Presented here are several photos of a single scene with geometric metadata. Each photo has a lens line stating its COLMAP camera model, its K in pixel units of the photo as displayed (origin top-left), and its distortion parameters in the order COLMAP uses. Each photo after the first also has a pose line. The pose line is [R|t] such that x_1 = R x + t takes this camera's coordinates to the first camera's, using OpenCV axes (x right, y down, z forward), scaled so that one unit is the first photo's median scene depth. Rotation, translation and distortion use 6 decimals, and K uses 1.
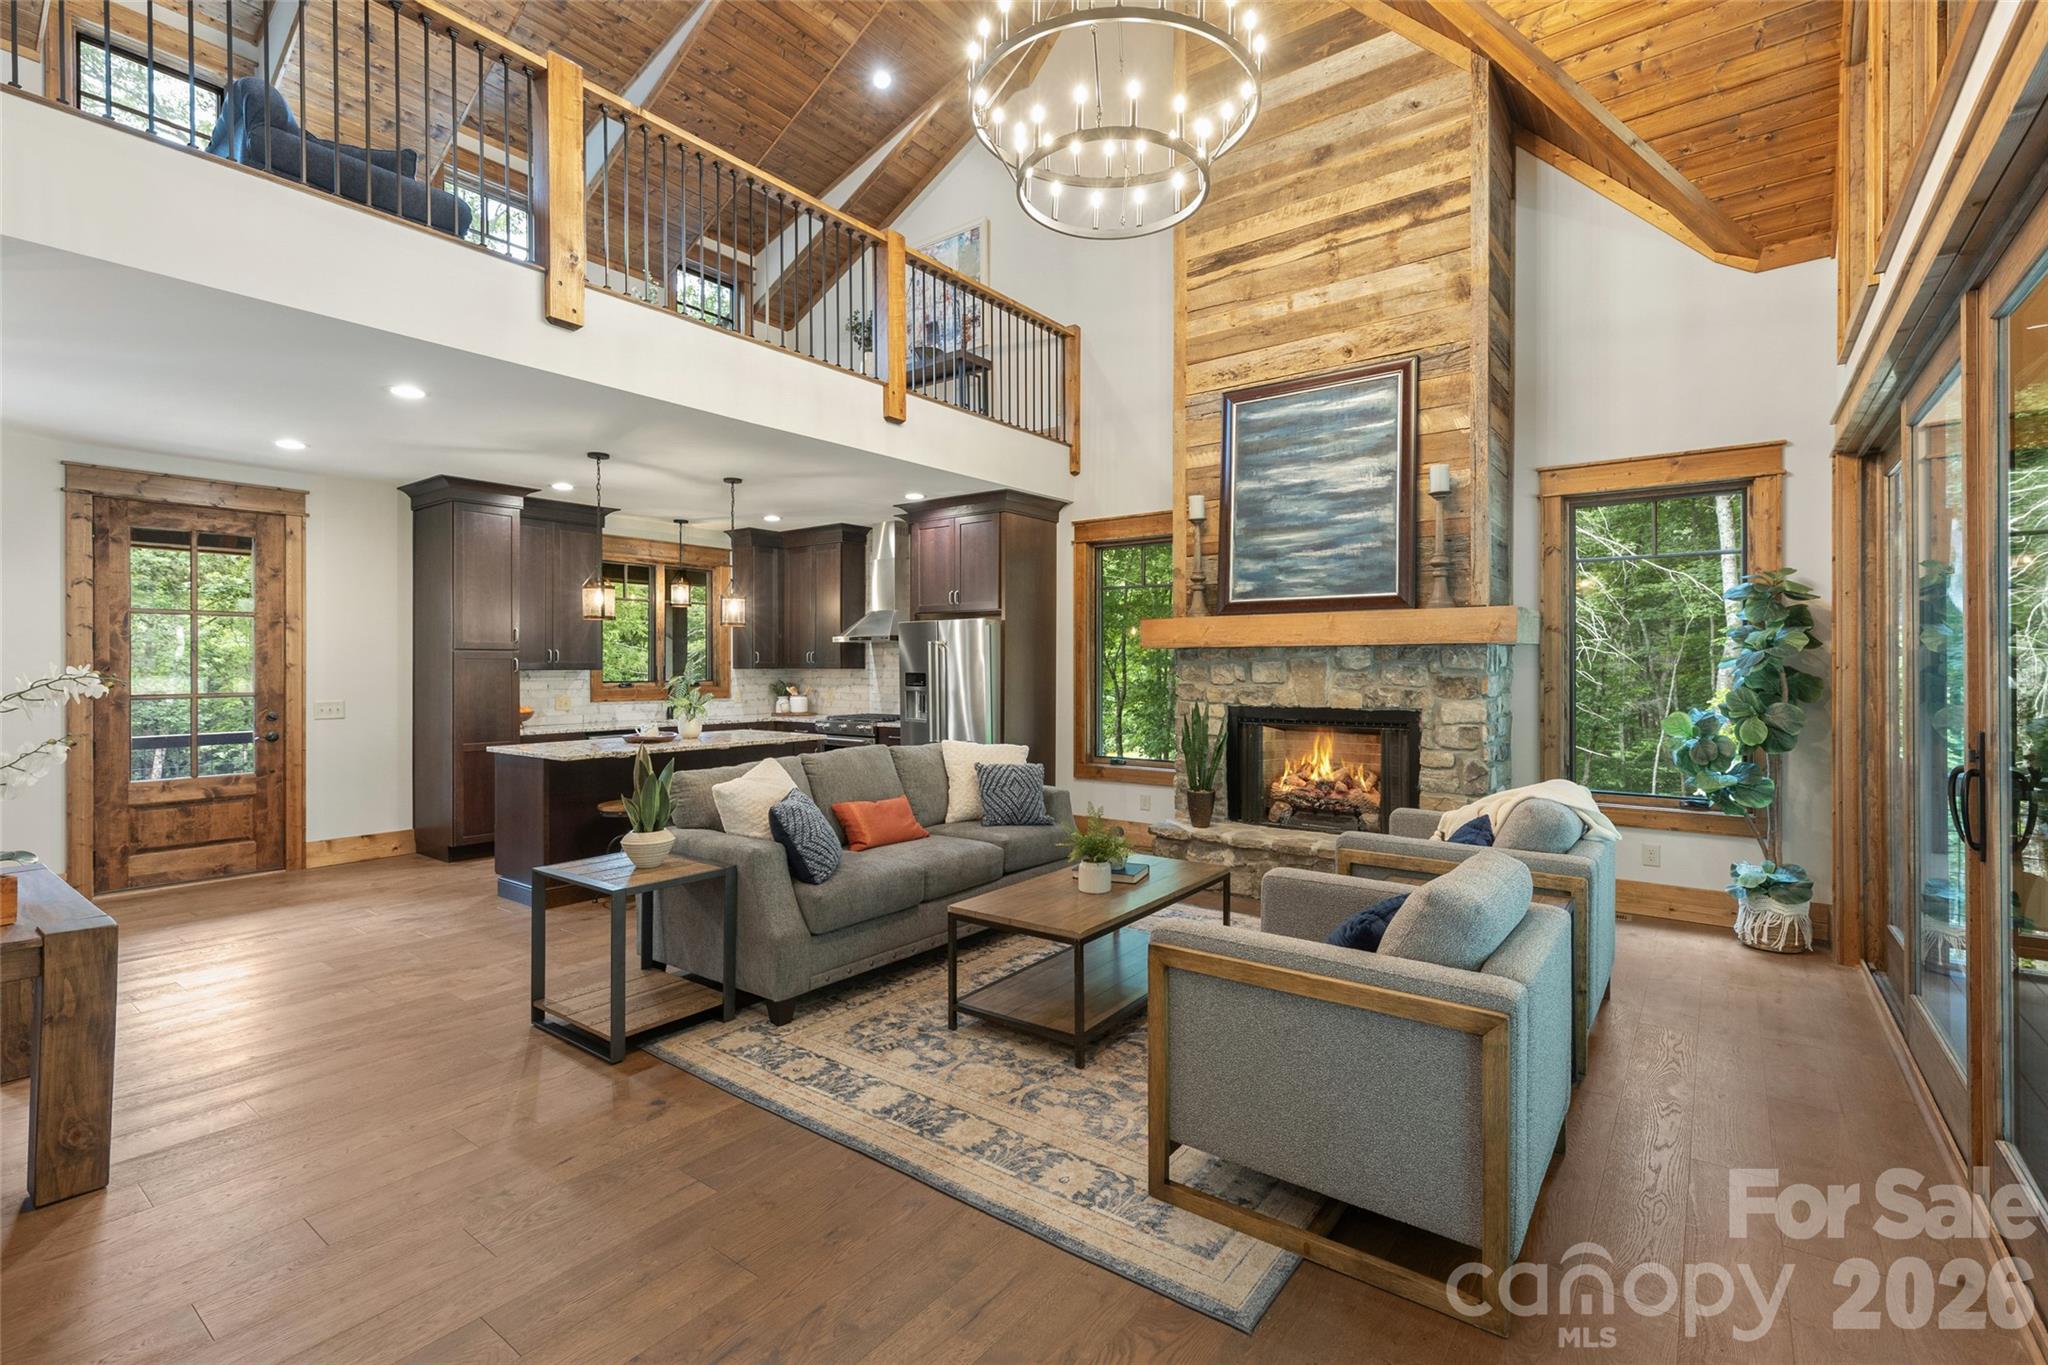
lens RADIAL K [[916.4, 0, 1028.3], [0, 916.4, 666.0], [0, 0, 1]] dist [0.007696, -0.000425]
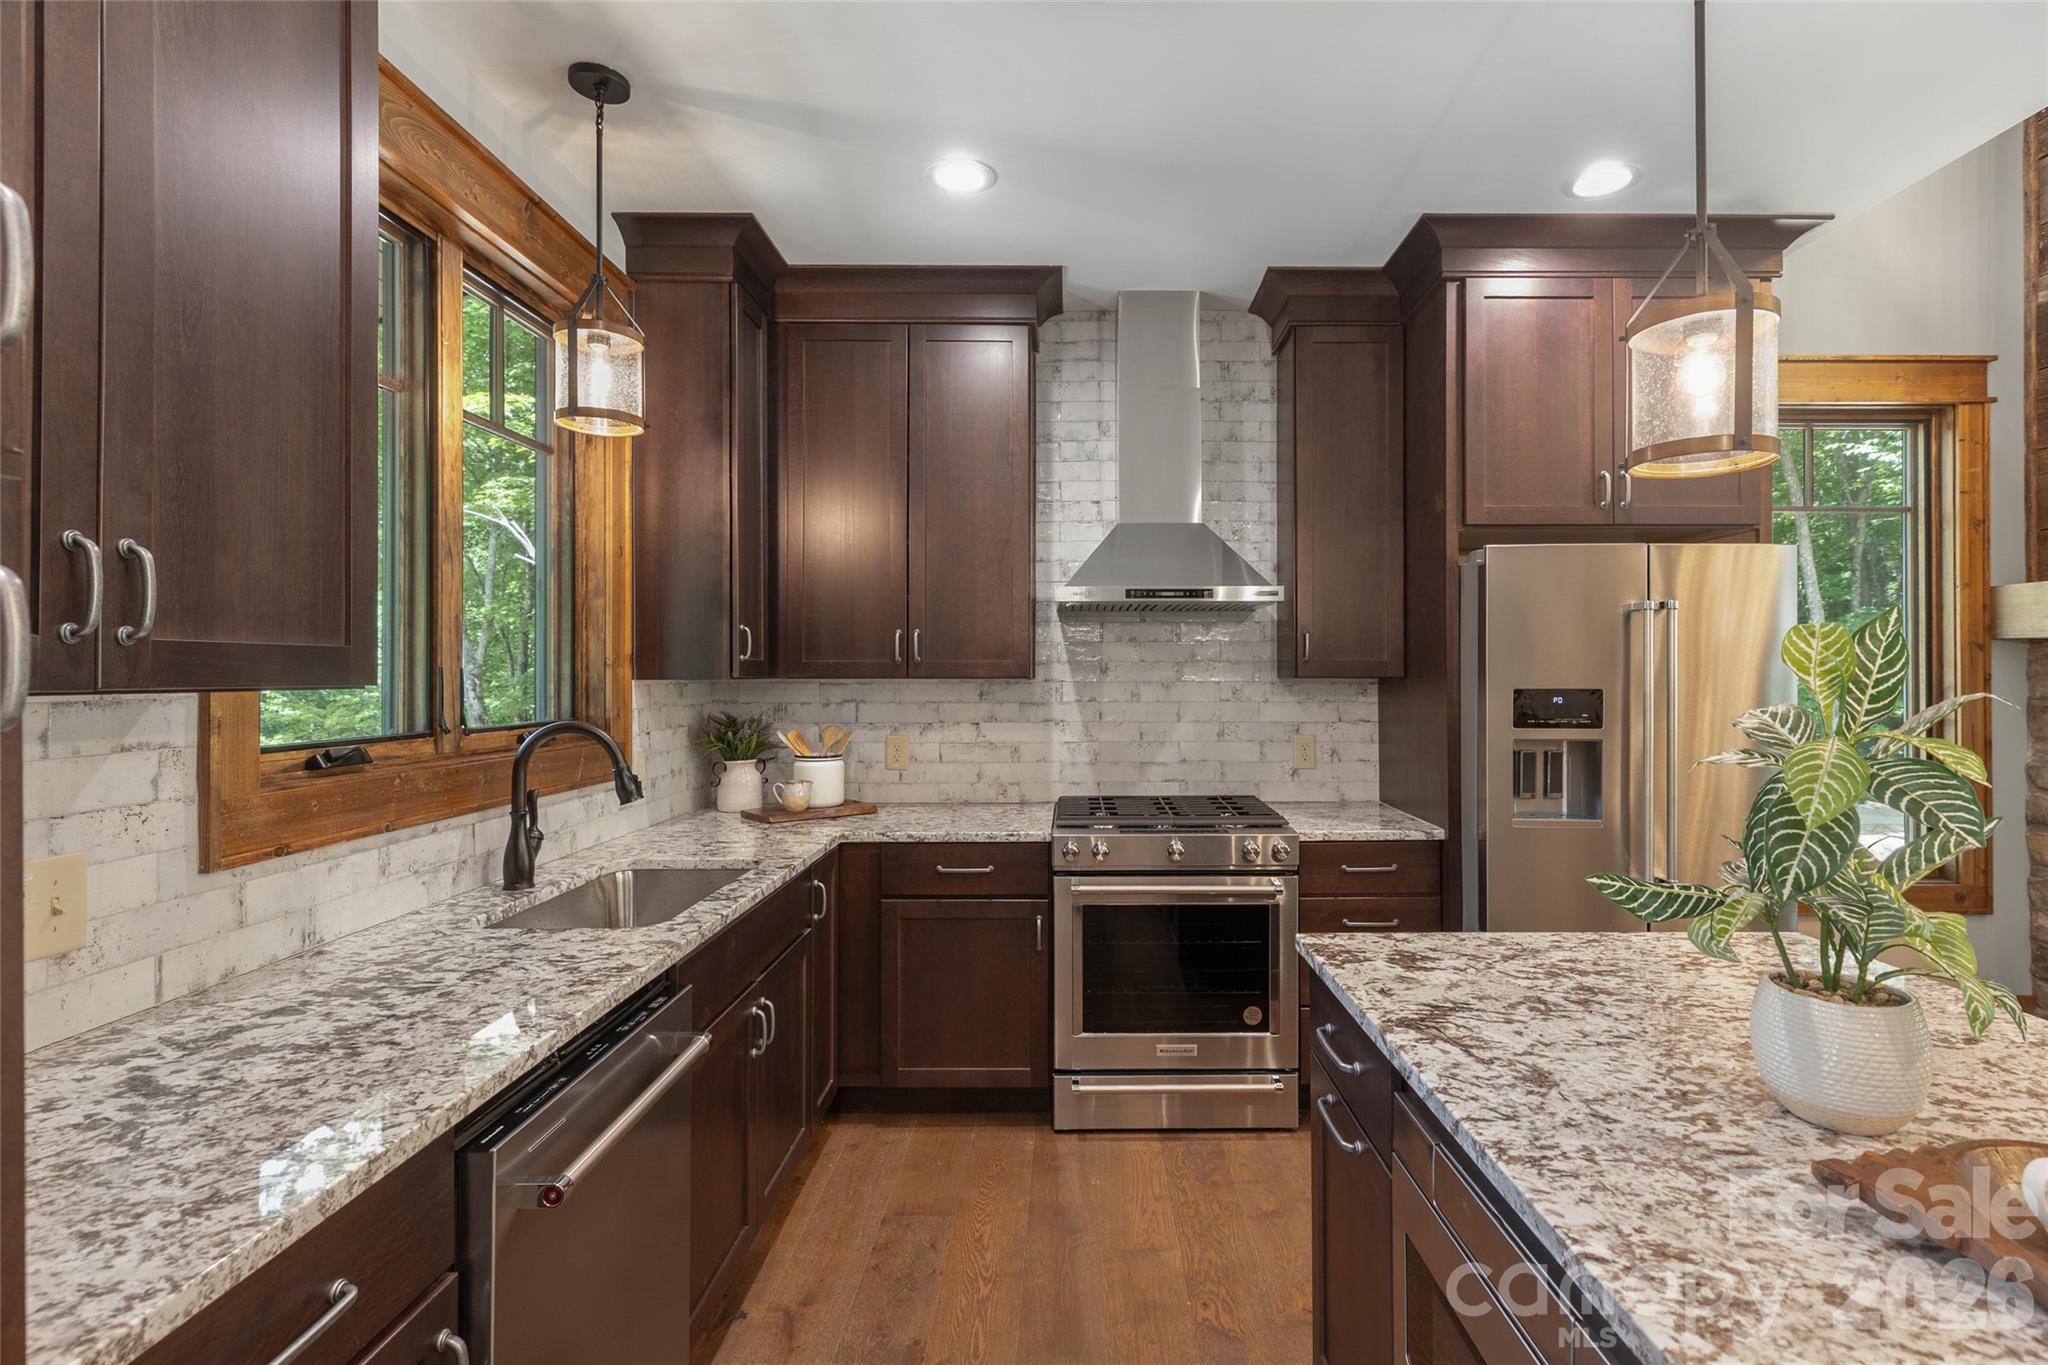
lens RADIAL K [[969.7, 0, 1084.1], [0, 969.7, 669.1], [0, 0, 1]] dist [0.004102, 0.000225]
pose [[0.792557, 0.002450, 0.609793, -0.632153], [0.000228, 0.999991, -0.004313, 0.001470], [-0.609797, 0.003557, 0.792549, 1.037671]]
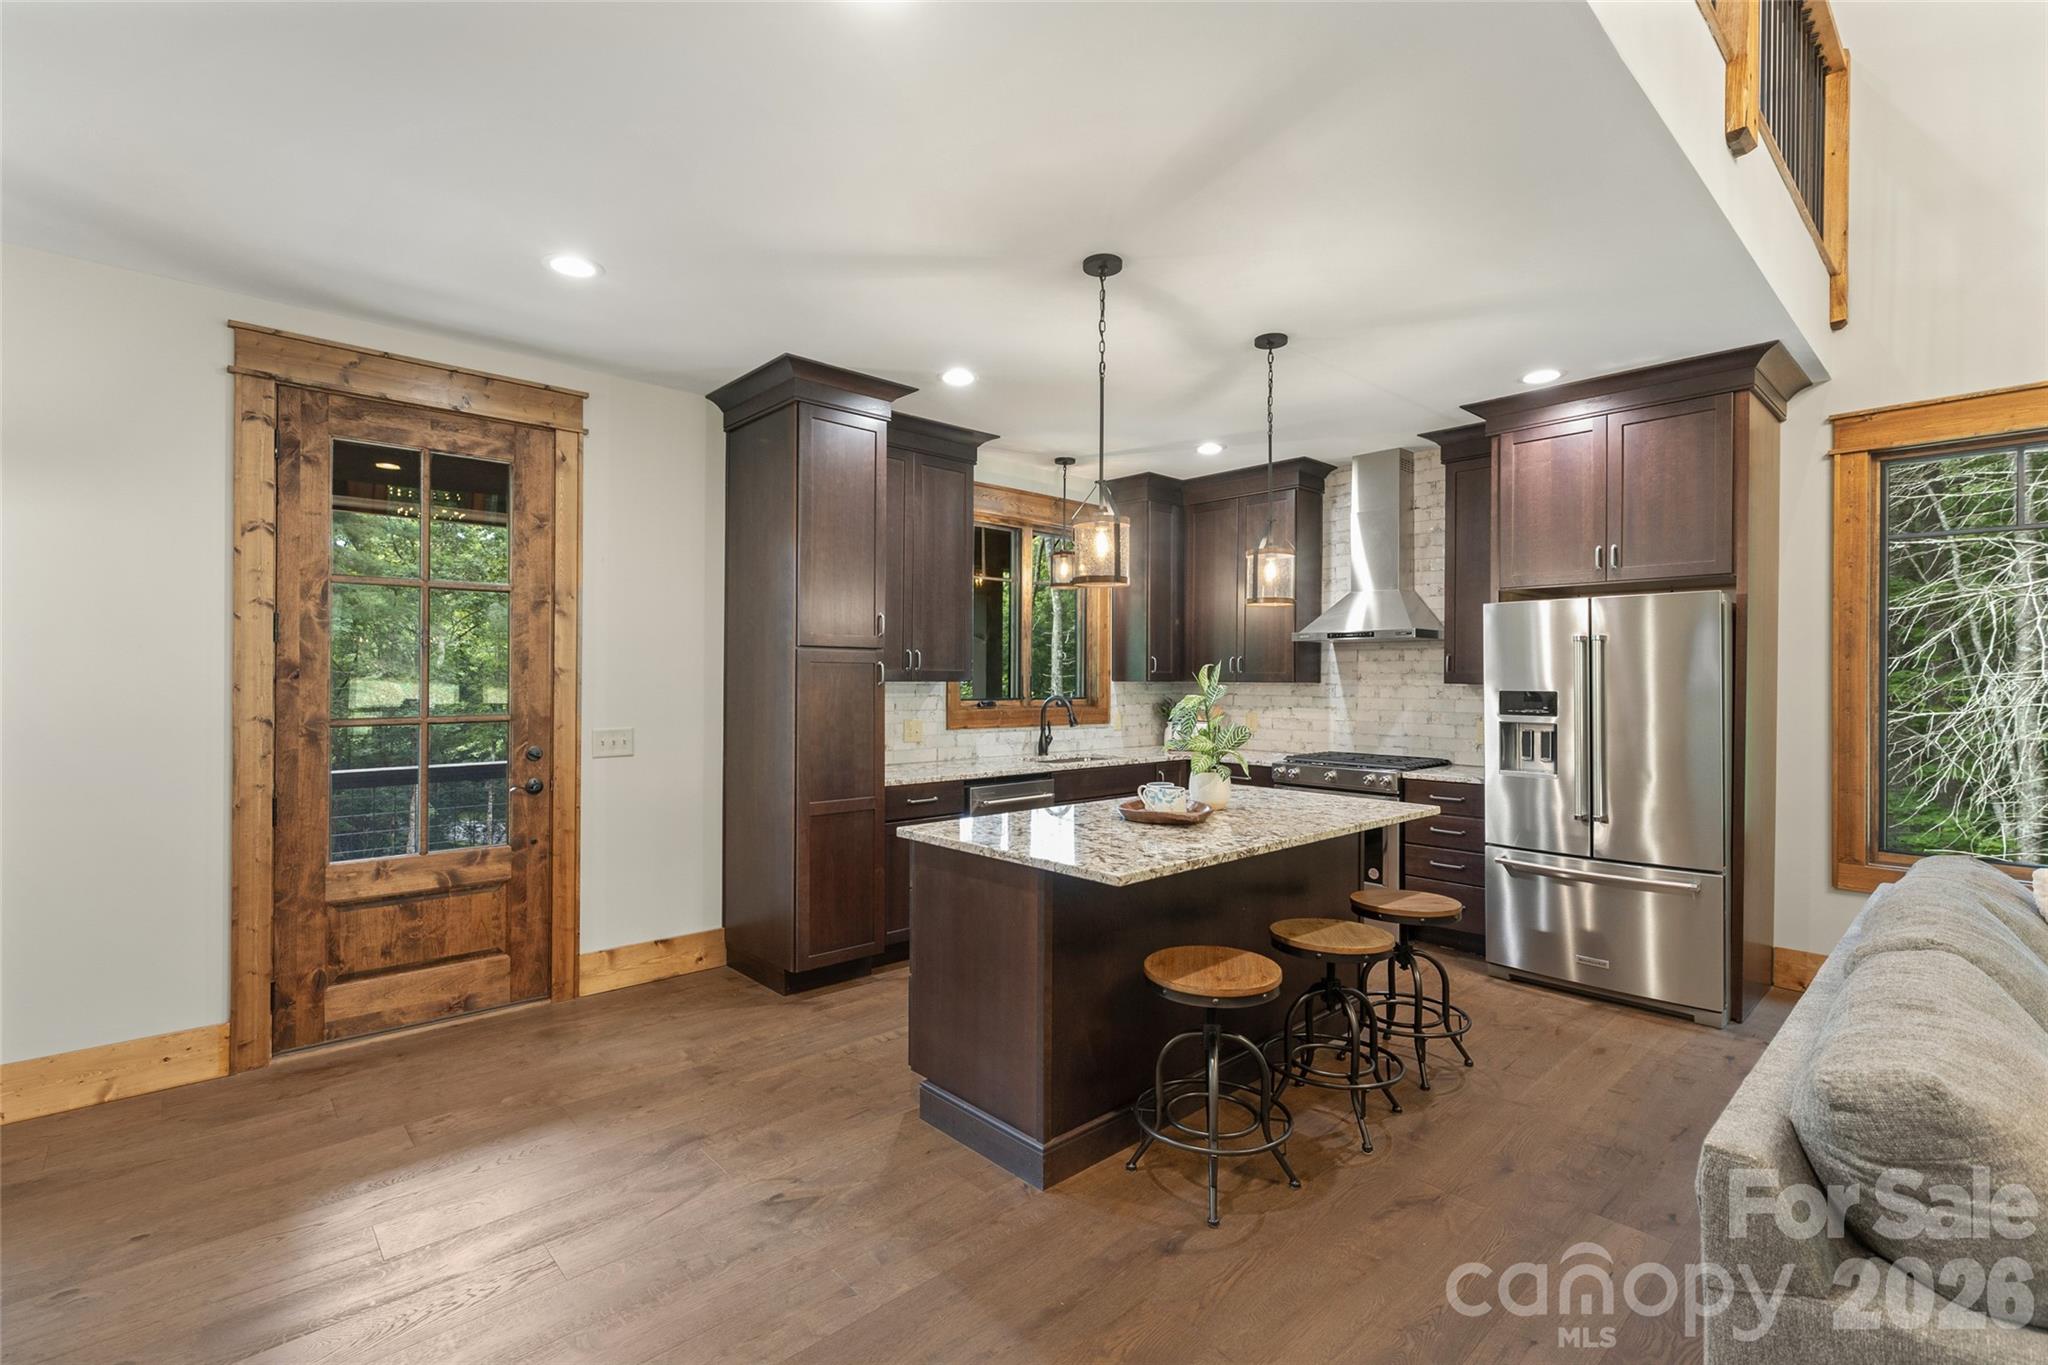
lens RADIAL K [[918.0, 0, 1021.4], [0, 918.0, 675.9], [0, 0, 1]] dist [0.006381, -0.000110]
pose [[0.983251, 0.006612, -0.182137, -0.417326], [-0.007068, 0.999973, -0.001855, 0.001405], [0.182120, 0.003111, 0.983271, 0.487062]]
